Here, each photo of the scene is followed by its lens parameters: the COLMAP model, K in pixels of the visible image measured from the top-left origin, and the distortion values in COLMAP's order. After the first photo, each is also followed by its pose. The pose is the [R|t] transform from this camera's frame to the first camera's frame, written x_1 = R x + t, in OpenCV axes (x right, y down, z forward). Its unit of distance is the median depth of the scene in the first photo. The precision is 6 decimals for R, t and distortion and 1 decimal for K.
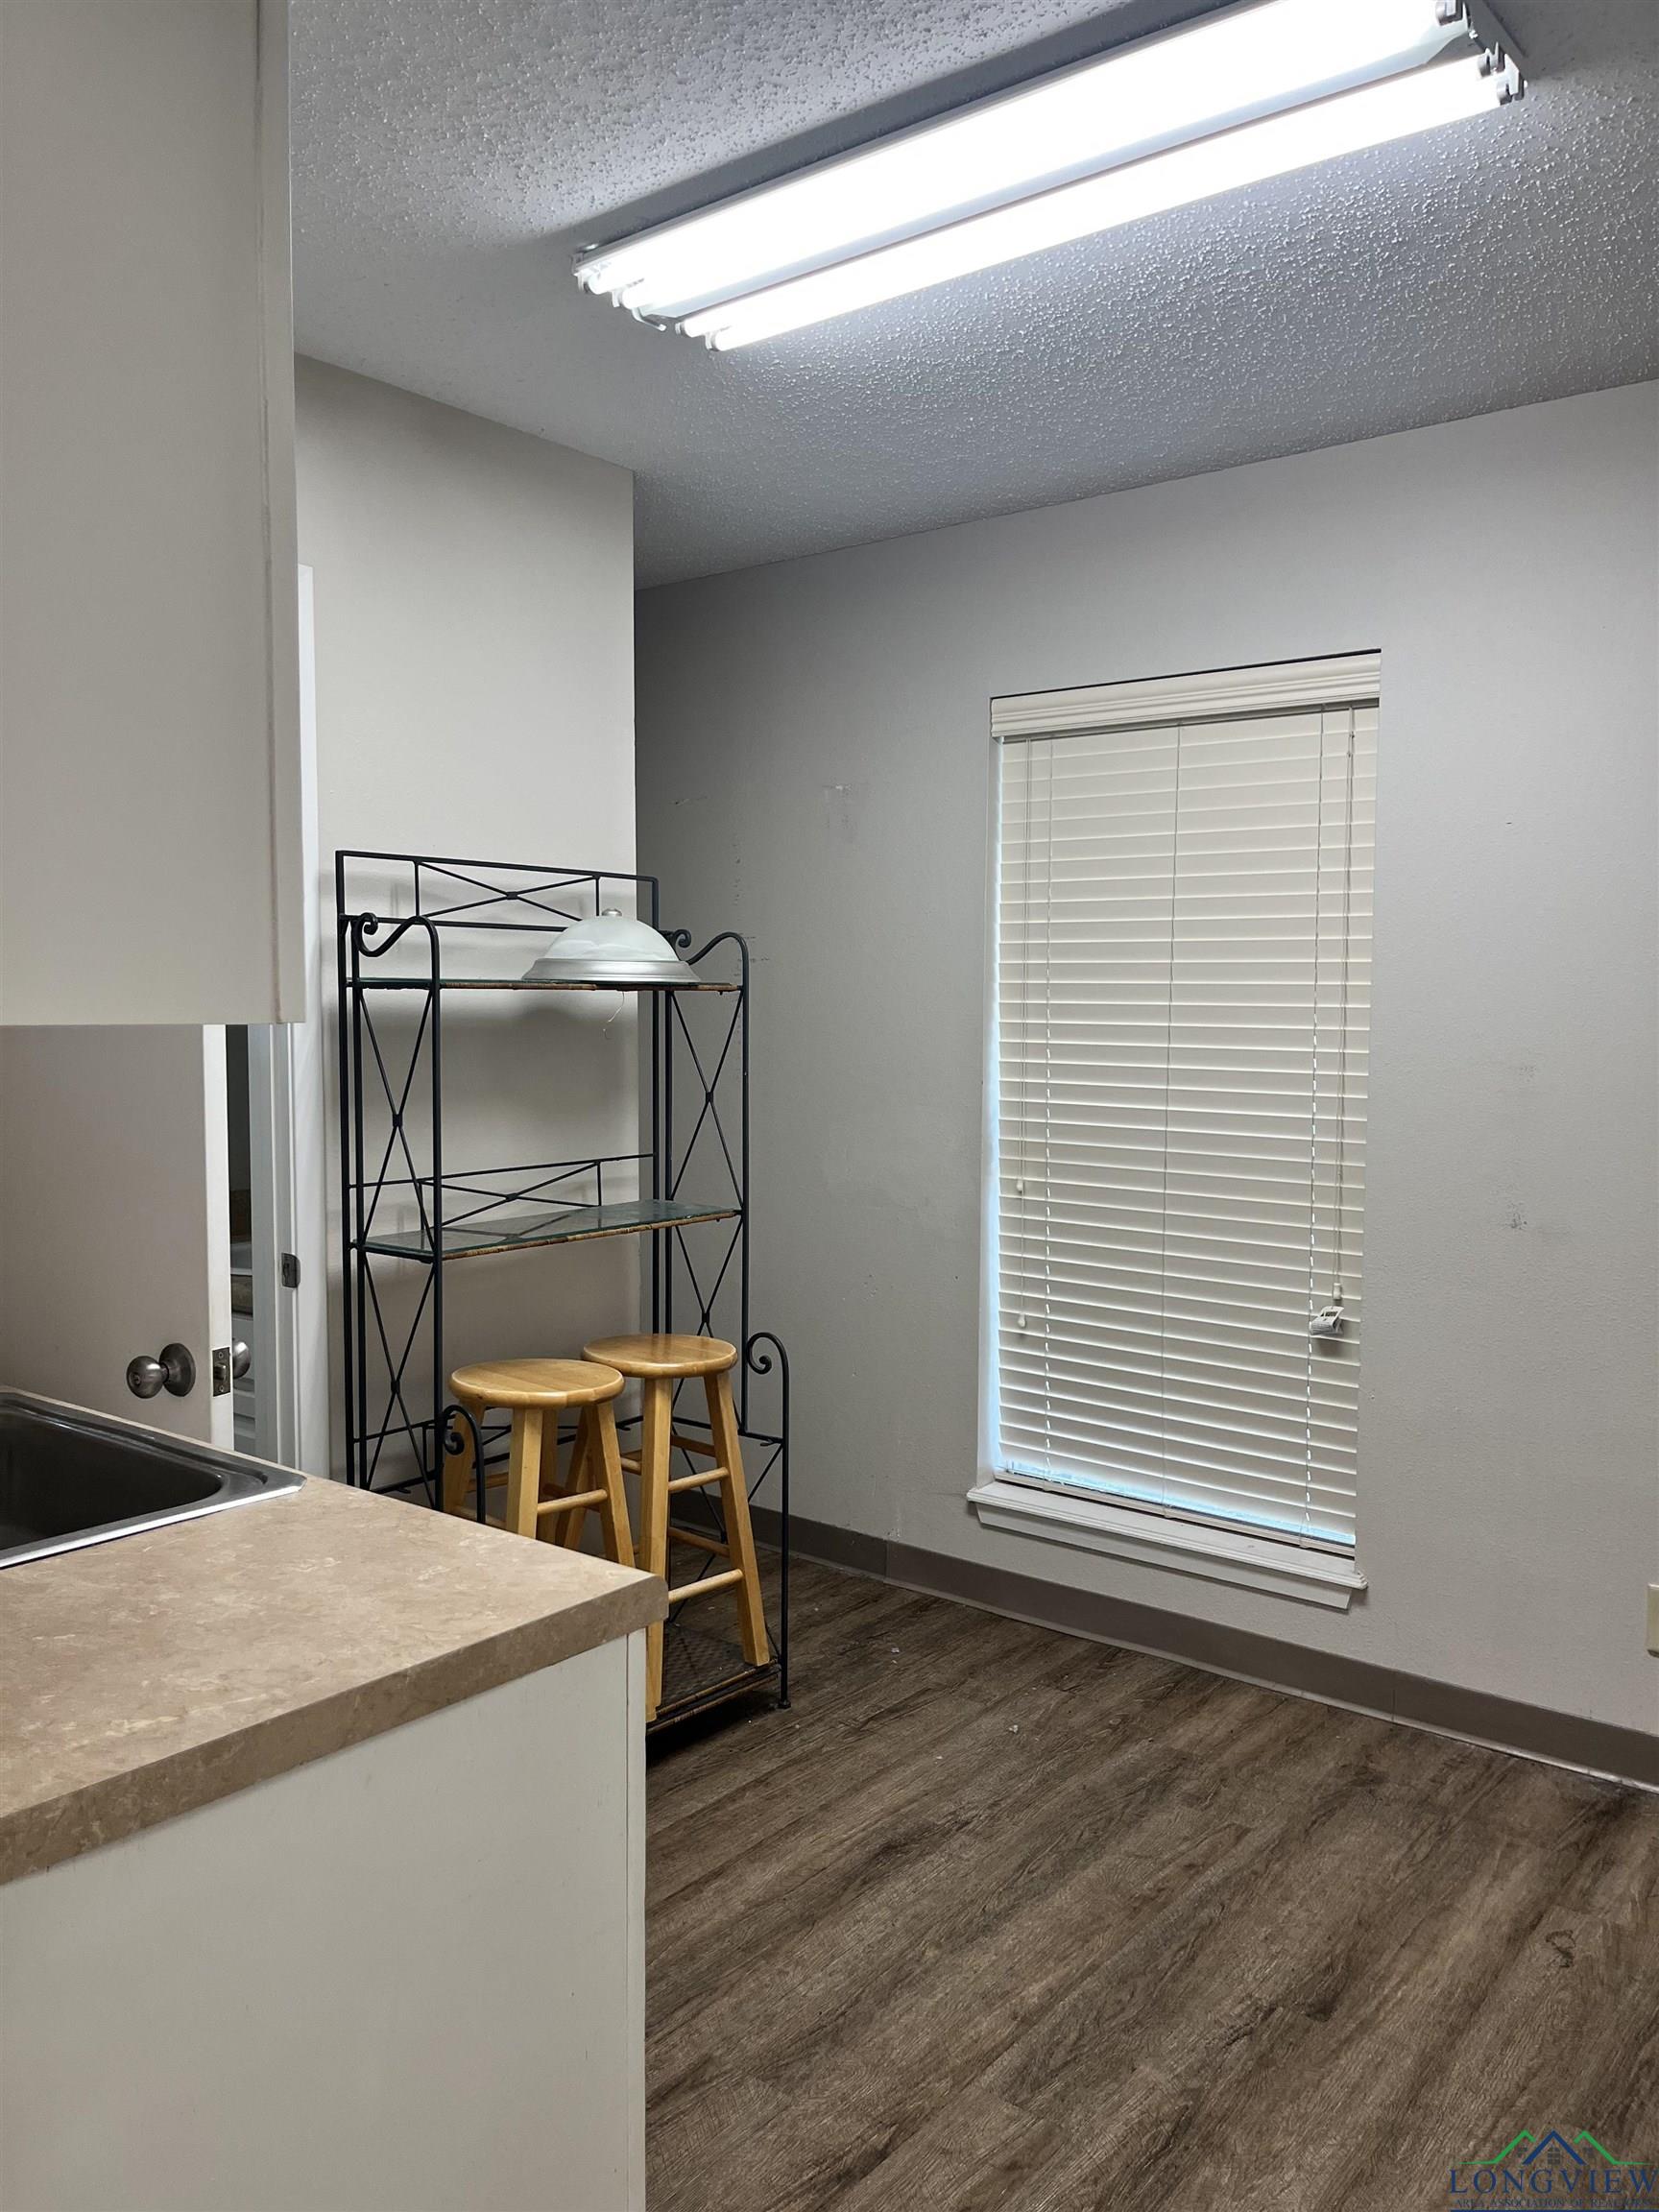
lens RADIAL K [[1671.9, 0, 828.1], [0, 1671.9, 1108.0], [0, 0, 1]] dist [0.054105, -0.077362]
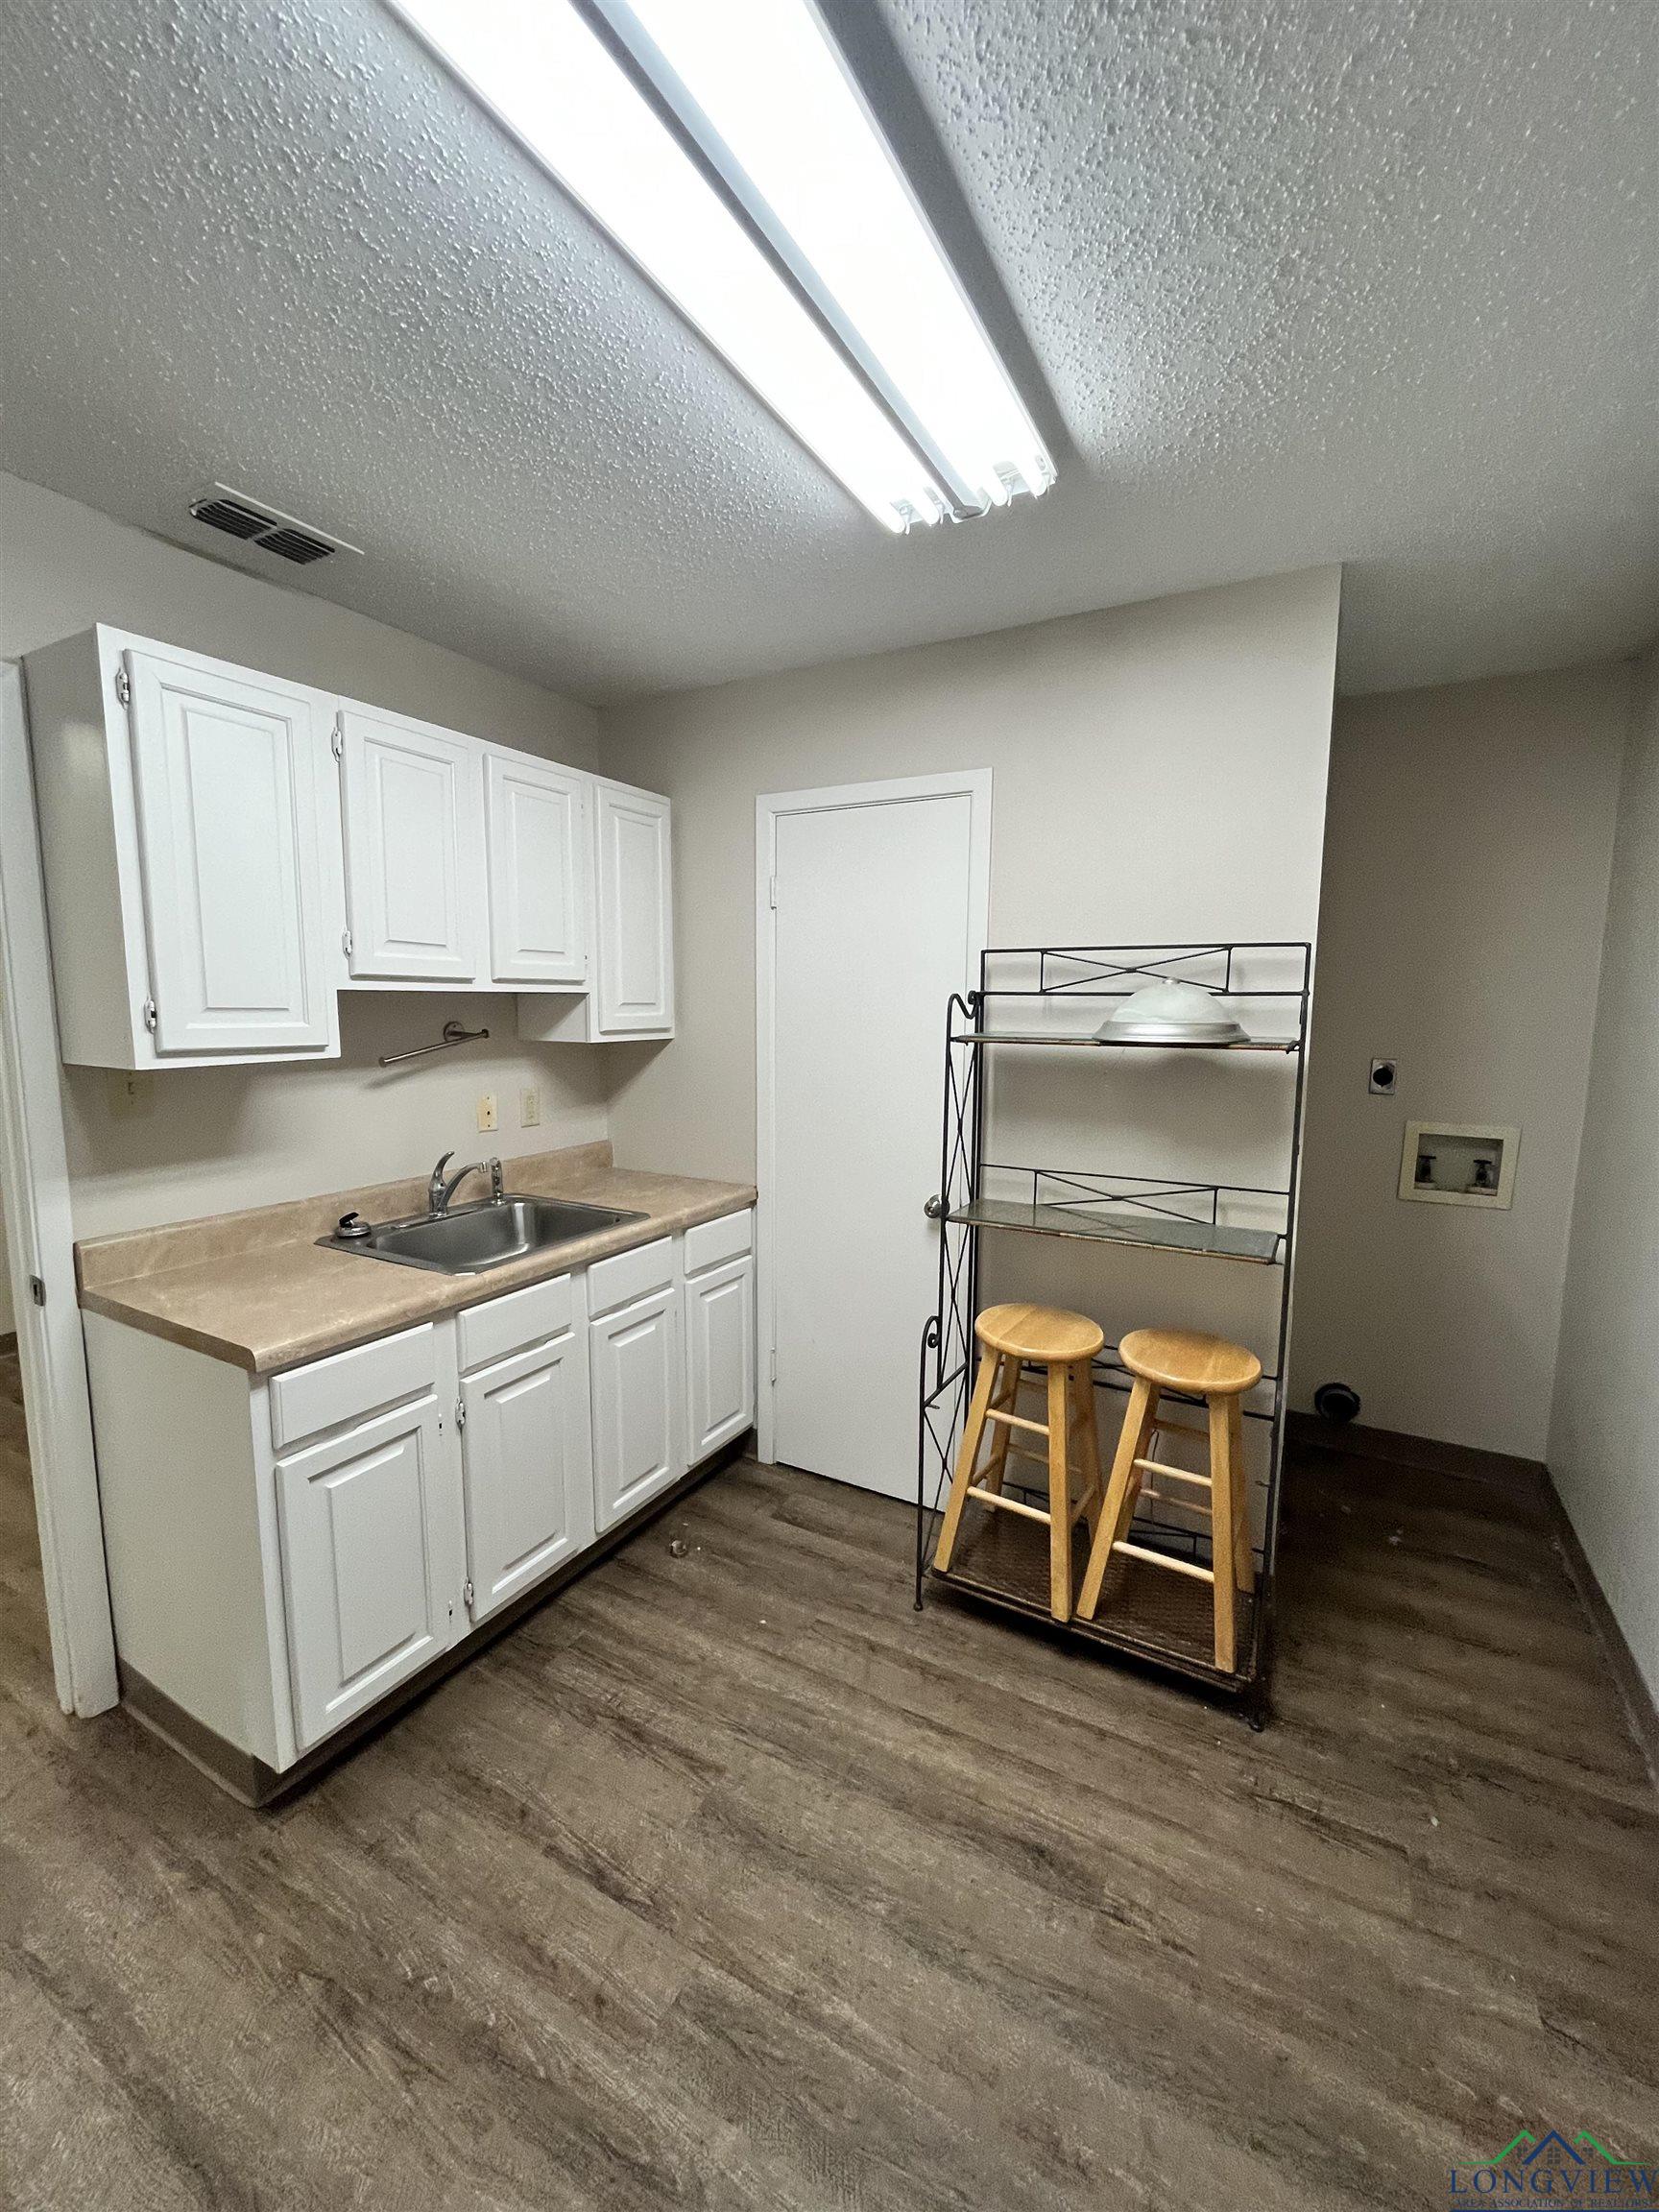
lens RADIAL K [[895.1, 0, 830.6], [0, 895.1, 1096.8], [0, 0, 1]] dist [-0.004096, 0.000391]
pose [[0.166656, 0.107392, -0.980149, 0.605466], [-0.067636, 0.992955, 0.097295, -0.105489], [0.983693, 0.050079, 0.172745, 0.854111]]
